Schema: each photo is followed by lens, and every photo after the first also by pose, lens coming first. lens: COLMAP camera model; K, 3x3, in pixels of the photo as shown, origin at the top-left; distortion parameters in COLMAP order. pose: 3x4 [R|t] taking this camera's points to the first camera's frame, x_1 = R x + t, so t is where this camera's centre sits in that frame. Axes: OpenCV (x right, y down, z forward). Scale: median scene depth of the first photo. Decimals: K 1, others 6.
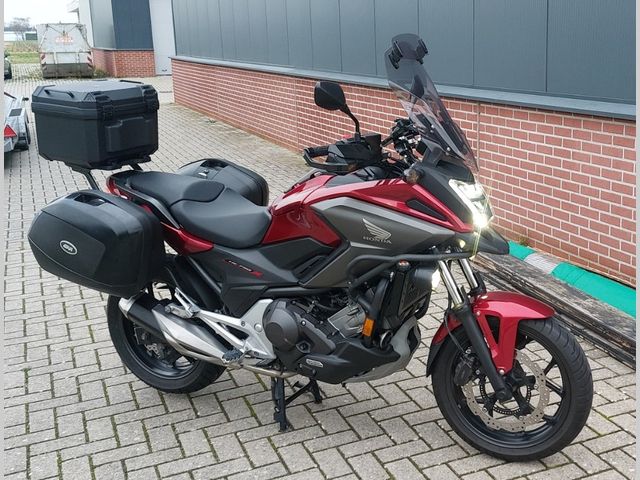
lens RADIAL K [[782.6, 0, 346.7], [0, 782.6, 213.9], [0, 0, 1]] dist [0.061165, 0.014671]
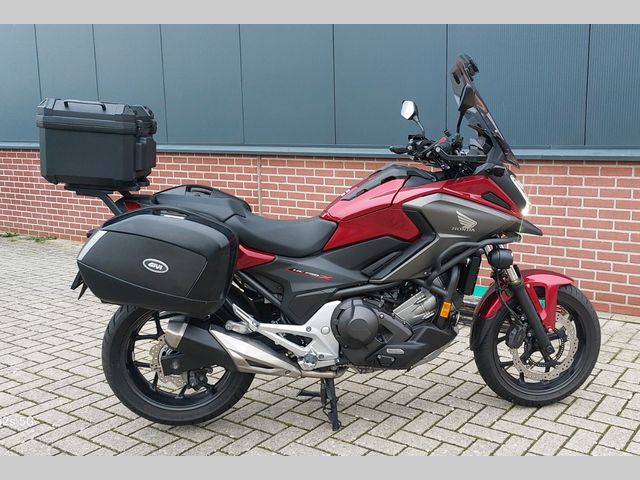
lens RADIAL K [[693.7, 0, 320.0], [0, 693.7, 240.0], [0, 0, 1]] dist [0.102473, -0.021002]
pose [[0.855362, -0.058835, 0.514680, -0.598922], [0.093984, 0.994667, -0.042490, 0.064558], [-0.509435, 0.084716, 0.856329, 0.199019]]
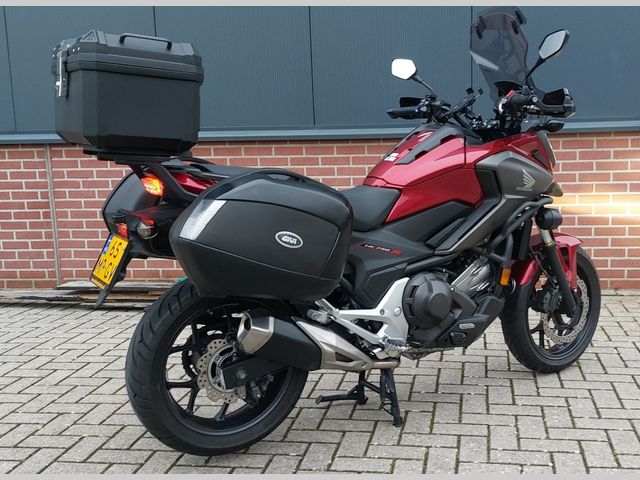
lens RADIAL K [[822.3, 0, 319.7], [0, 822.3, 262.7], [0, 0, 1]] dist [0.149539, -0.034682]
pose [[0.530813, -0.111833, 0.840078, -0.987137], [0.183195, 0.982961, 0.015101, 0.057245], [-0.827452, 0.145882, 0.542256, 0.546553]]
